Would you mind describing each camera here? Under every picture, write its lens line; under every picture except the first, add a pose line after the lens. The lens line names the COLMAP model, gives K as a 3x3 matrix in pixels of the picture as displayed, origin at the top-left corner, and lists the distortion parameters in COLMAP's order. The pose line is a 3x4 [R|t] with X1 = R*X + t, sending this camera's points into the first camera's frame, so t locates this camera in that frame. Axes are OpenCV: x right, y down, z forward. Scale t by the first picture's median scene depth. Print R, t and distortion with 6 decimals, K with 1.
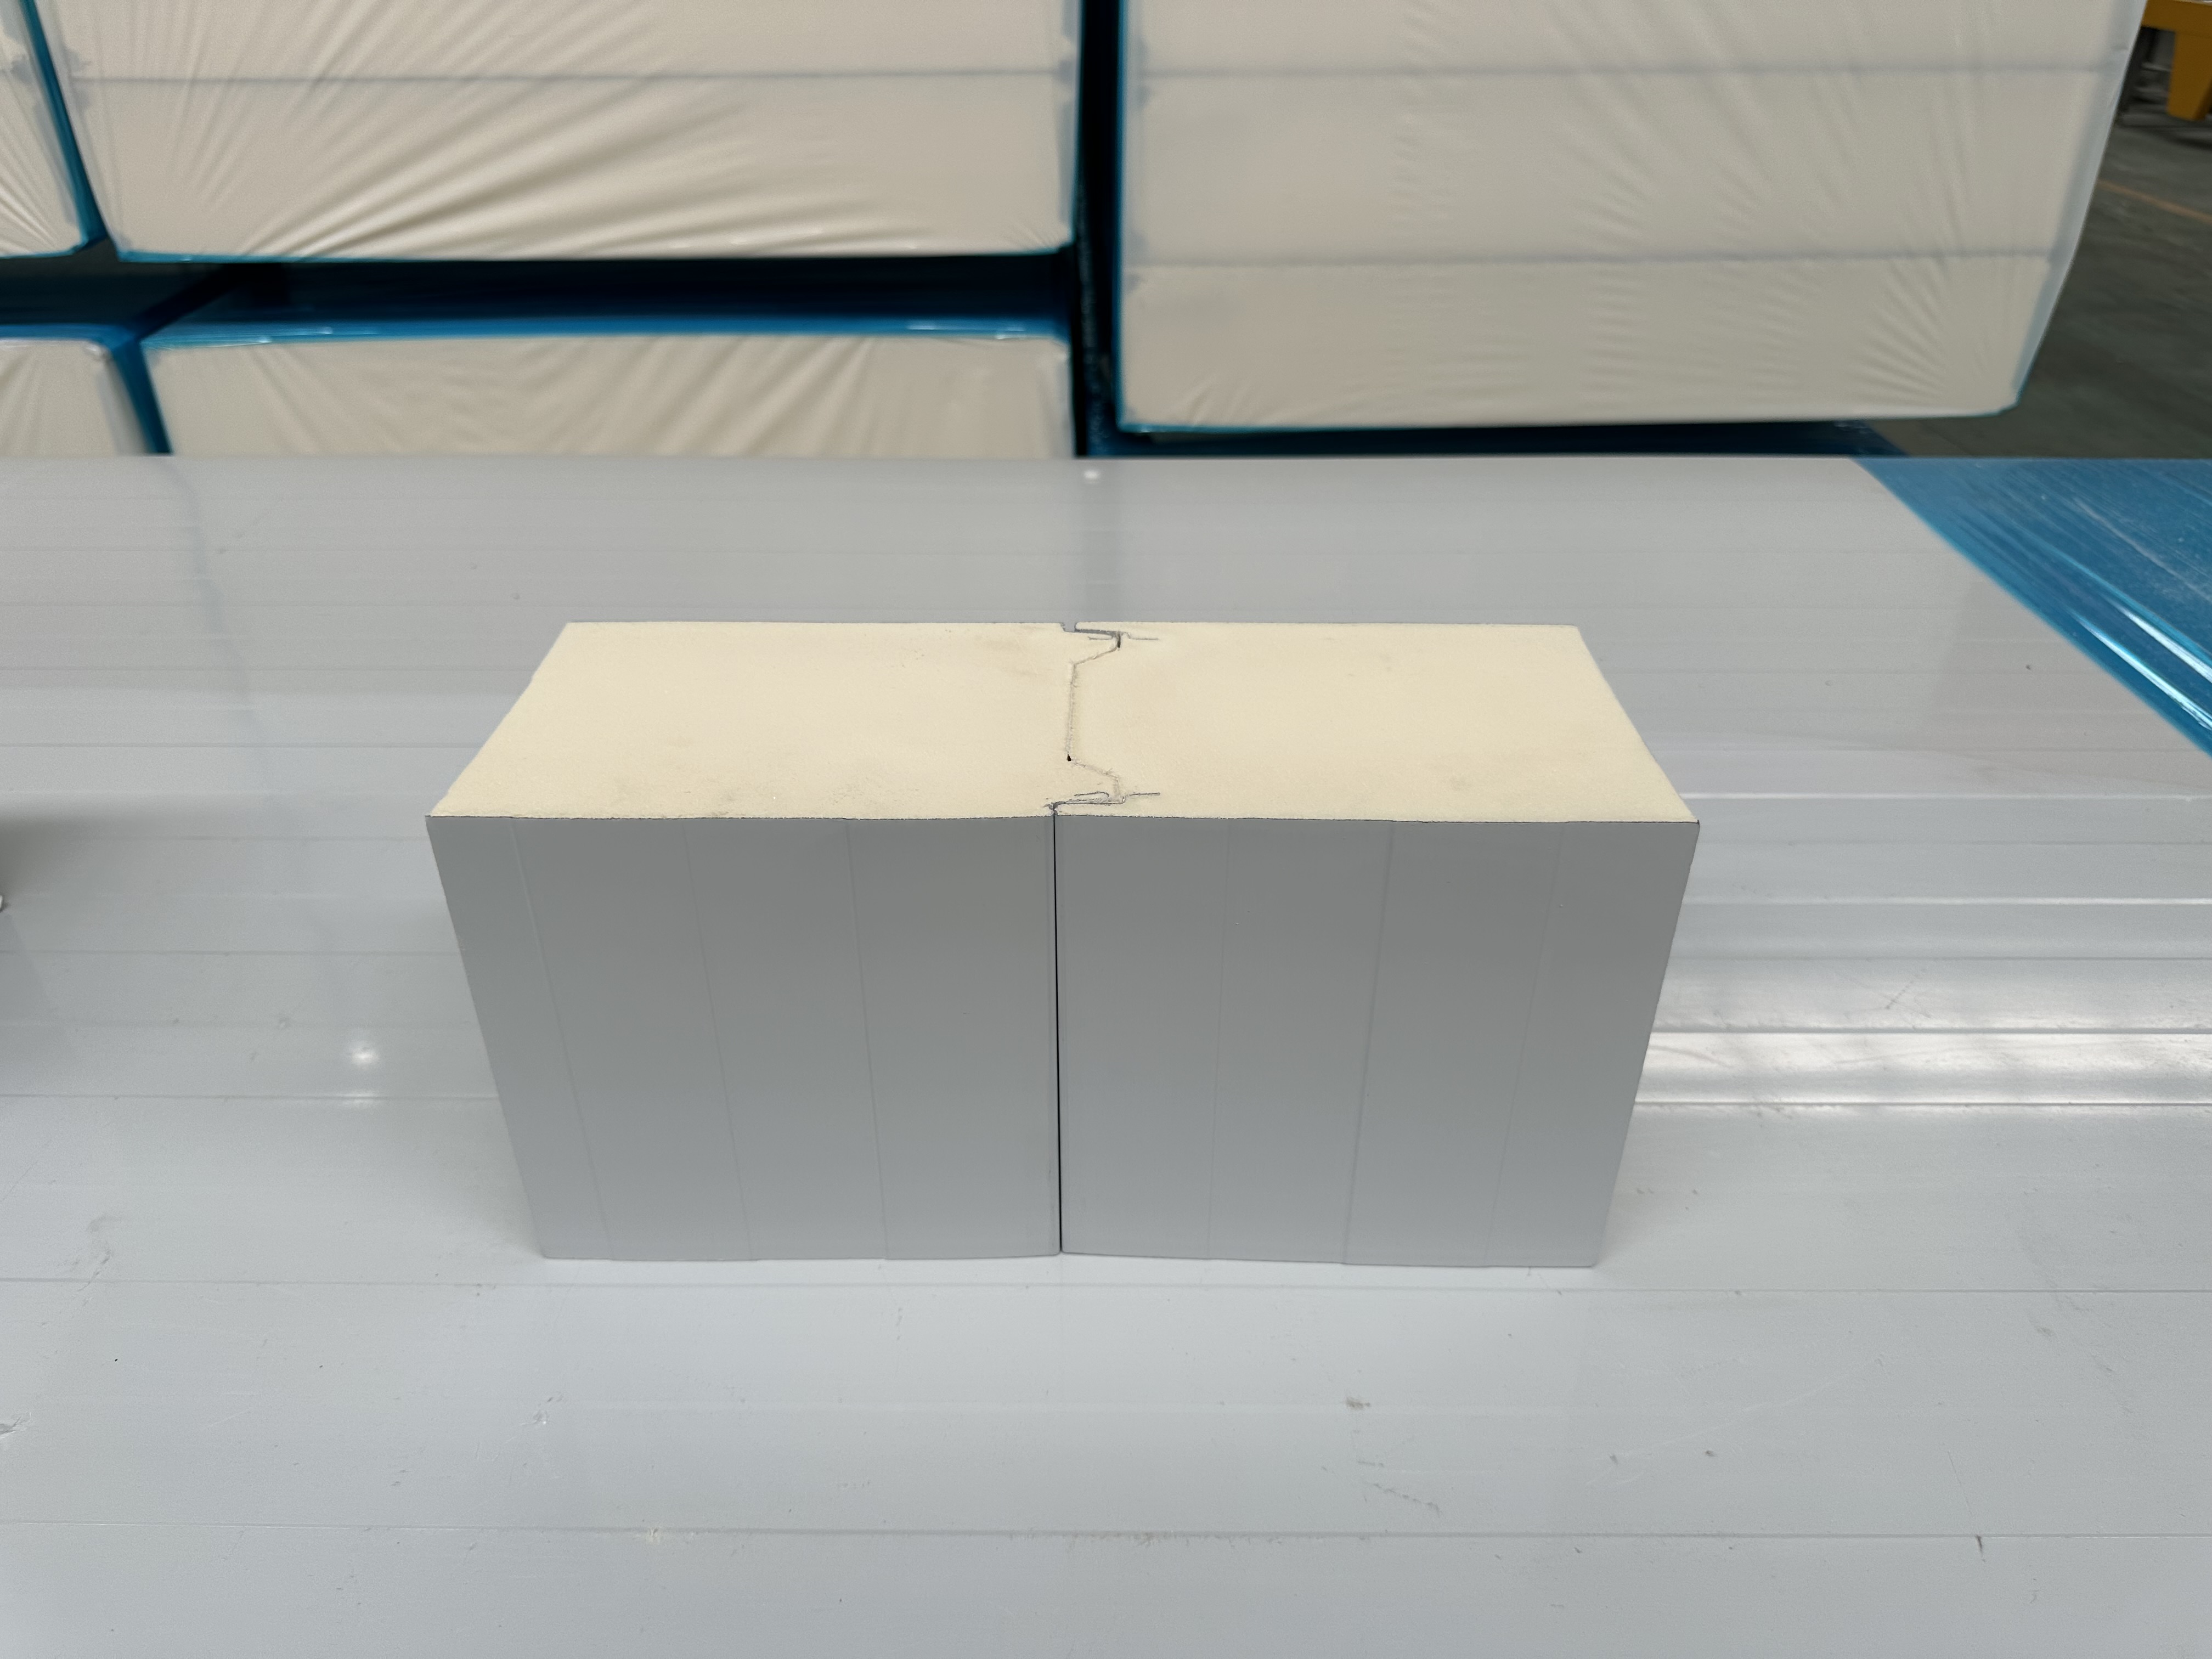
lens RADIAL K [[1631.6, 0, 1115.2], [0, 1631.6, 817.8], [0, 0, 1]] dist [-0.014477, -0.008436]
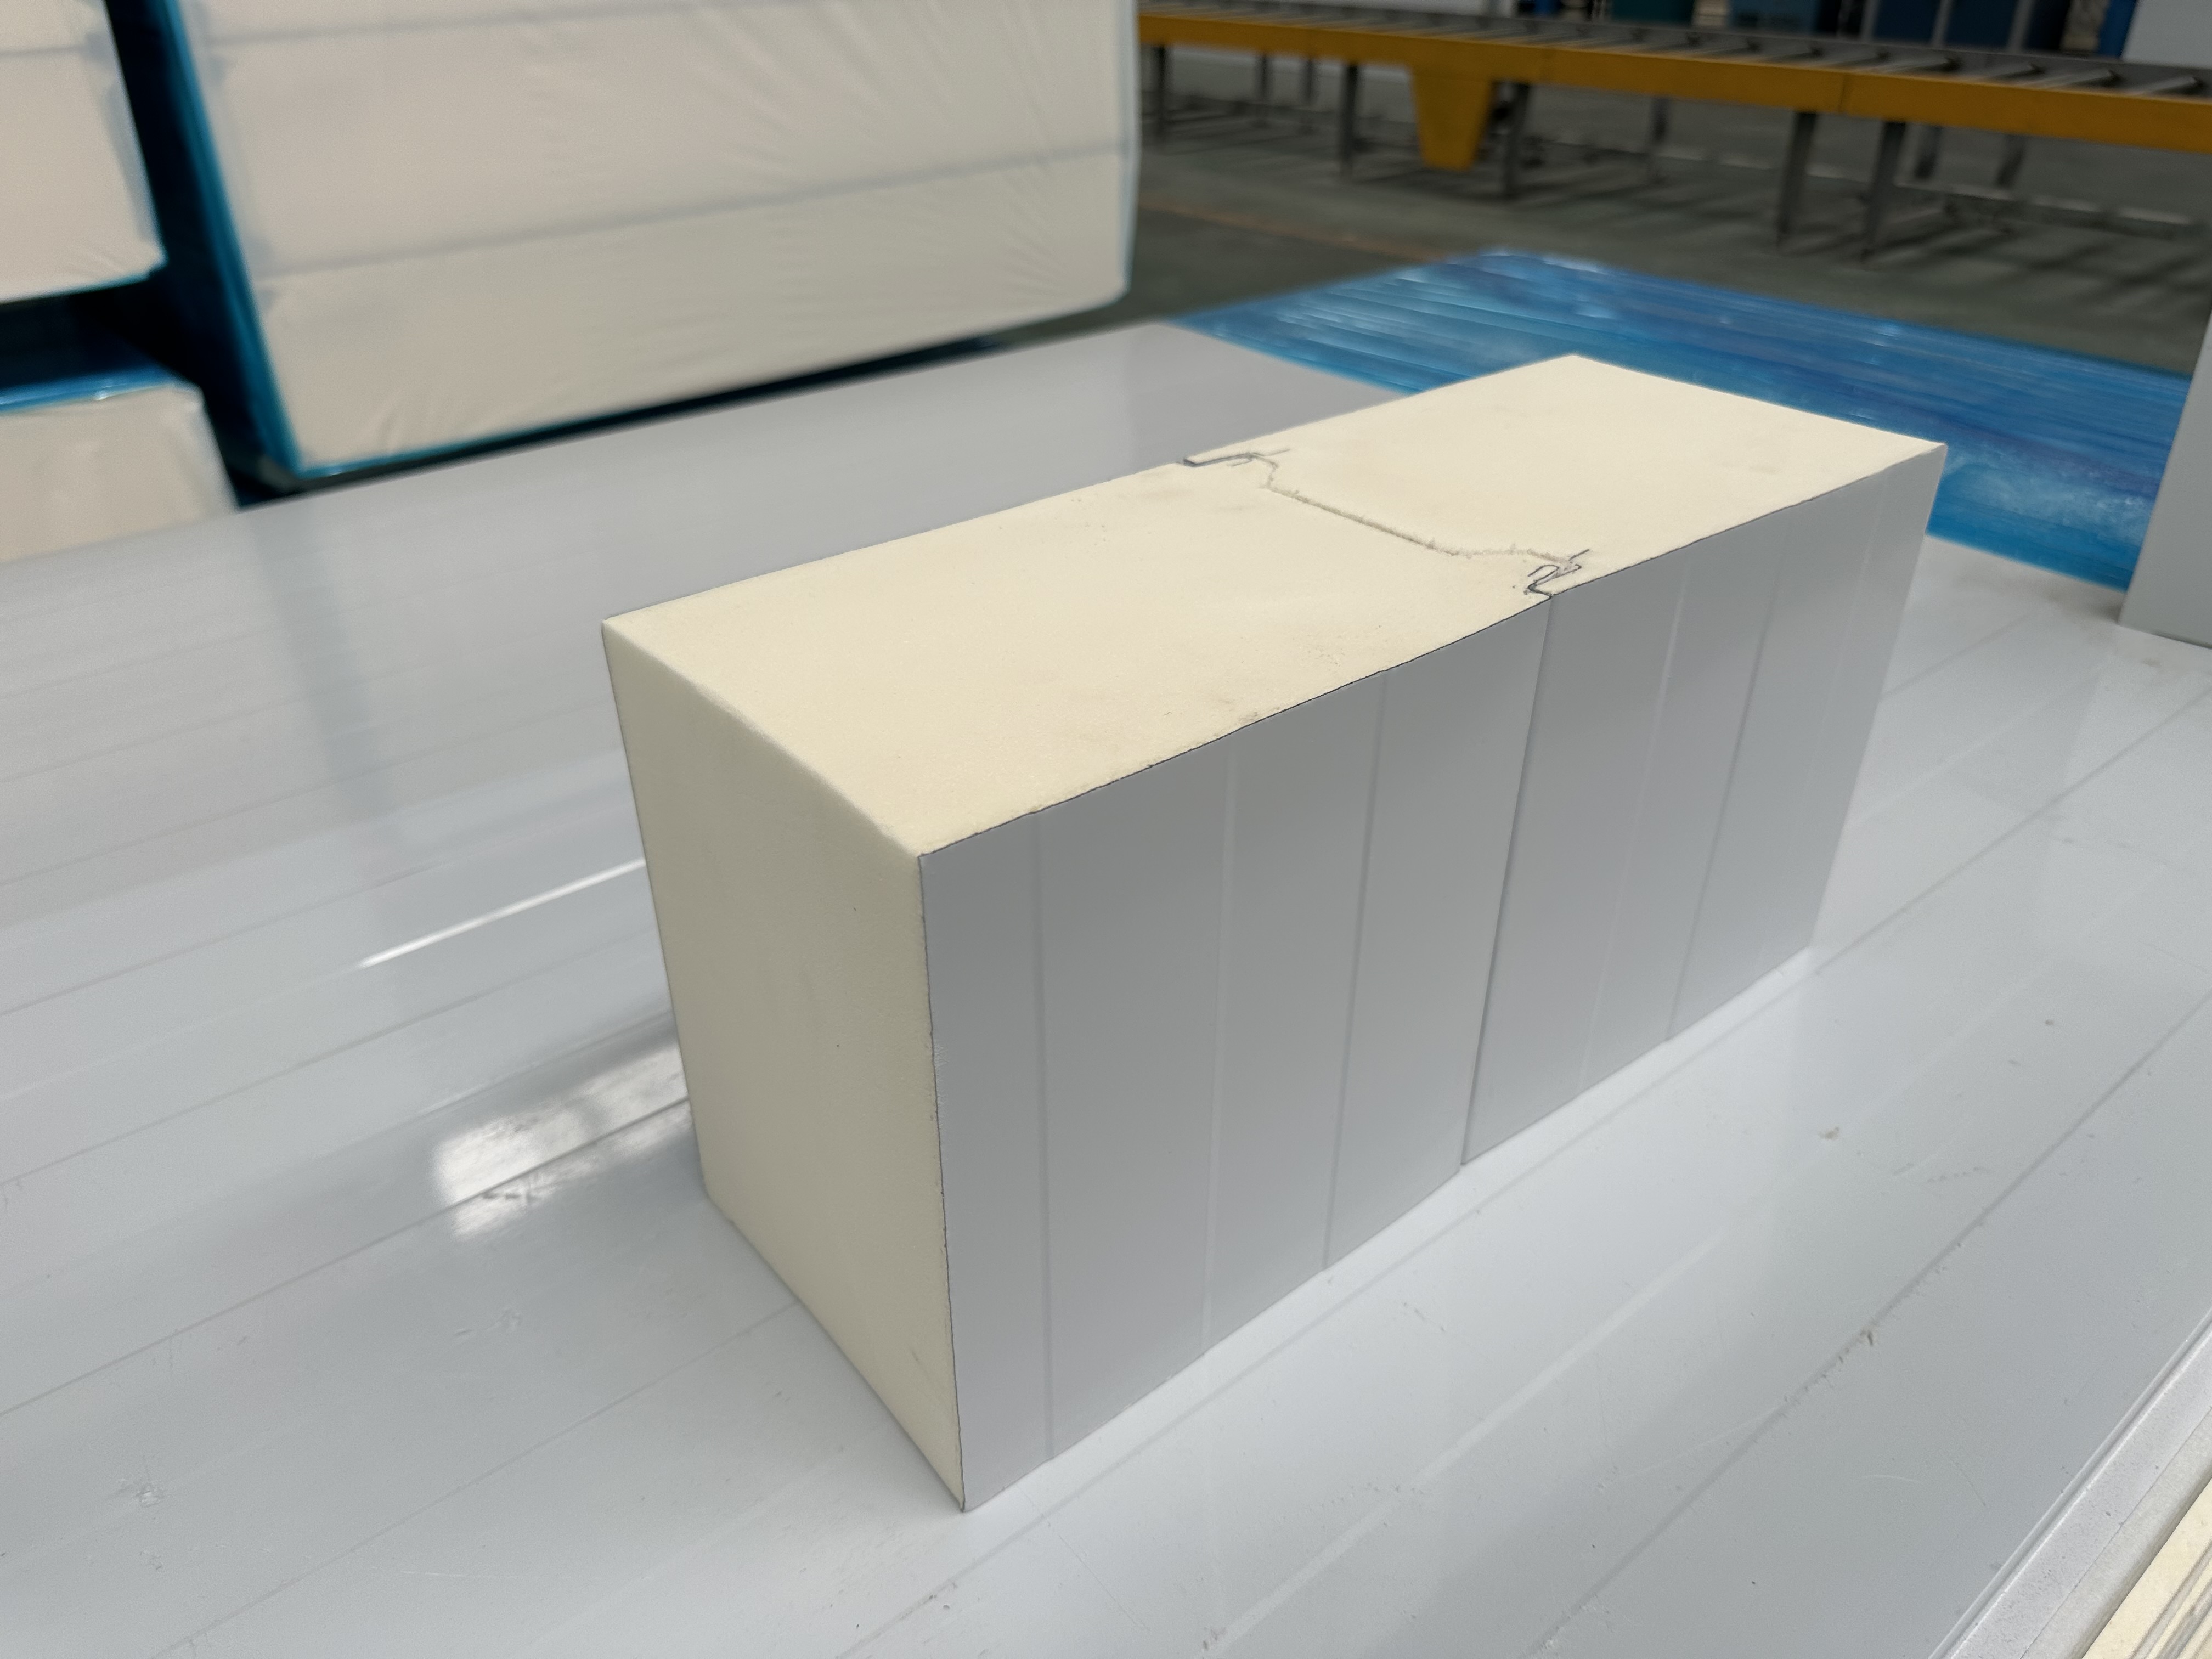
lens RADIAL K [[1631.6, 0, 1126.9], [0, 1631.6, 824.5], [0, 0, 1]] dist [-0.014477, -0.008436]
pose [[0.764518, -0.328907, 0.554376, -0.203026], [0.336834, 0.937111, 0.091468, -0.012539], [-0.549596, 0.116804, 0.827225, 0.128677]]
